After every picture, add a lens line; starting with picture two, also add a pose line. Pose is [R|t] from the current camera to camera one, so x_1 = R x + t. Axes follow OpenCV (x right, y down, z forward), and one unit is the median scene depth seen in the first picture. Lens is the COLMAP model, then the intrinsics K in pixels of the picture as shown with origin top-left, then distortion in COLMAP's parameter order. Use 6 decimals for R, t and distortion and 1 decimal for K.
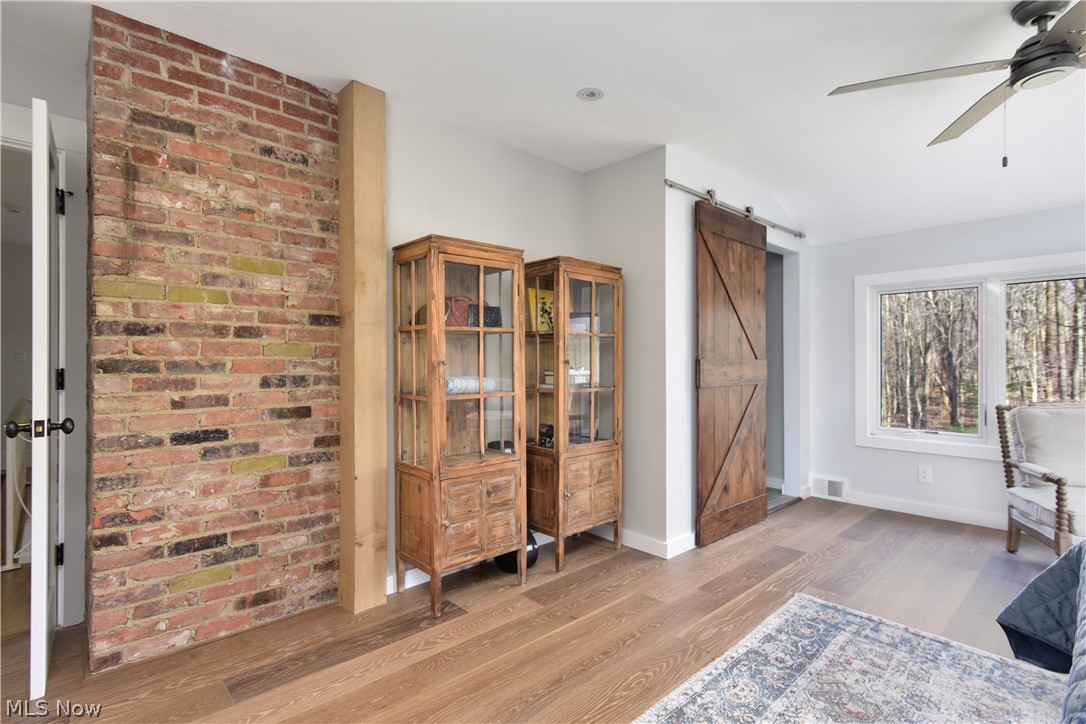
lens RADIAL K [[533.5, 0, 543.2], [0, 533.5, 362.3], [0, 0, 1]] dist [0.003624, 0.000827]
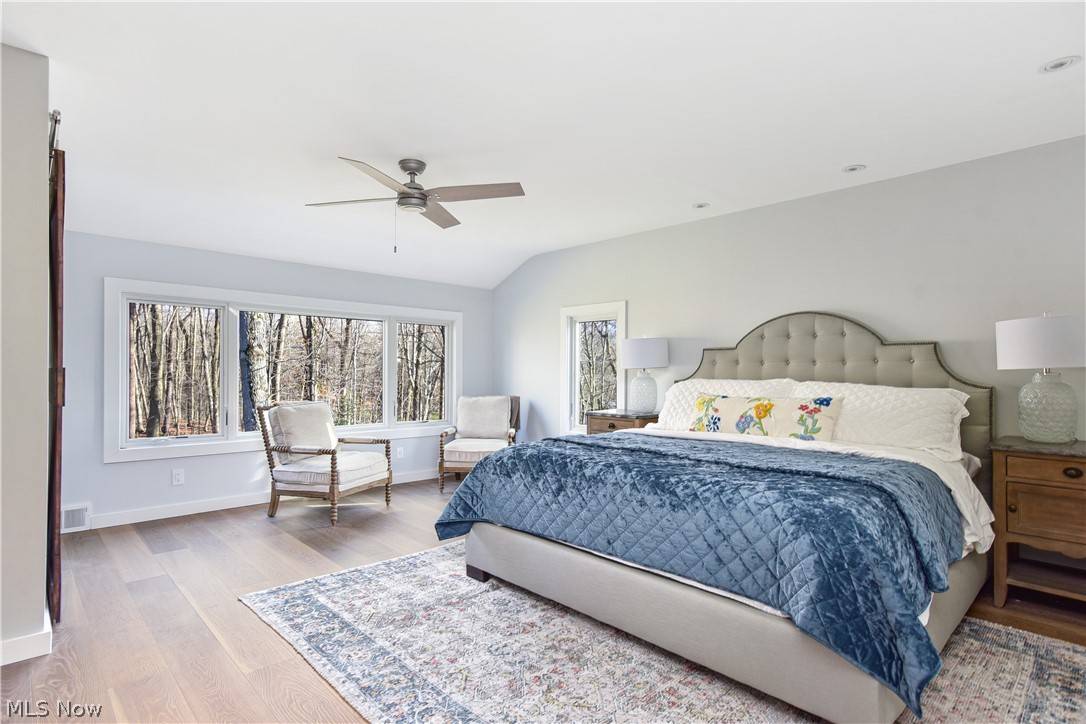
lens RADIAL K [[550.9, 0, 542.4], [0, 550.9, 366.1], [0, 0, 1]] dist [-0.000055, 0.000049]
pose [[-0.019334, 0.014306, 0.999711, -0.712857], [-0.007776, 0.999865, -0.014458, -0.002598], [-0.999783, -0.008054, -0.019220, 0.518849]]
